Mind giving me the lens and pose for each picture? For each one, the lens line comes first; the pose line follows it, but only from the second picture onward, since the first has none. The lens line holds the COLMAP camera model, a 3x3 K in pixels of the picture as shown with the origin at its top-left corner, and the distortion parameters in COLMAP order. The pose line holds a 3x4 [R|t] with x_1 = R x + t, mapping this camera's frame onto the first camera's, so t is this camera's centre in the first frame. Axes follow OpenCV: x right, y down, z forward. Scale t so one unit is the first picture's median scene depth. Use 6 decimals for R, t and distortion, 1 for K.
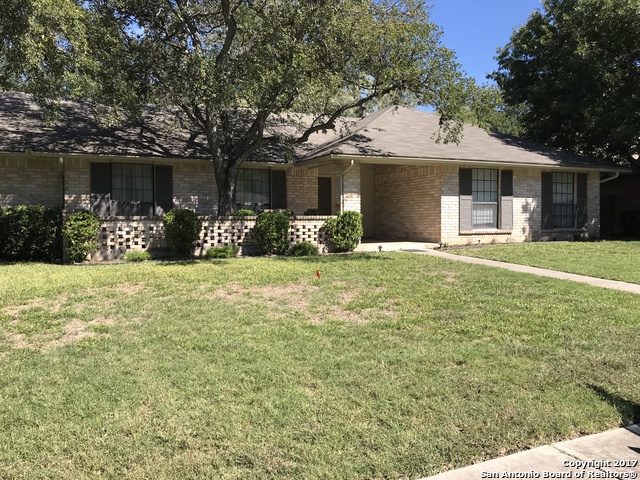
lens RADIAL K [[522.2, 0, 319.9], [0, 522.2, 239.5], [0, 0, 1]] dist [0.008668, -0.011615]
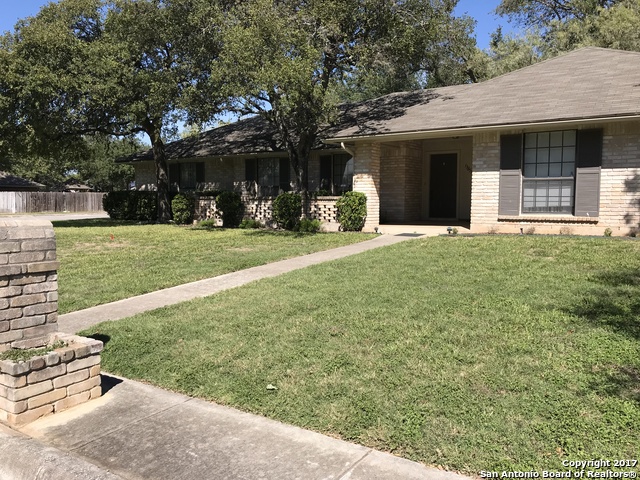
lens RADIAL K [[522.2, 0, 319.8], [0, 522.2, 239.7], [0, 0, 1]] dist [0.008668, -0.011615]
pose [[0.517045, 0.071028, -0.853006, 0.895710], [-0.037707, 0.997474, 0.060202, -0.019389], [0.855127, 0.001037, 0.518417, 0.403053]]
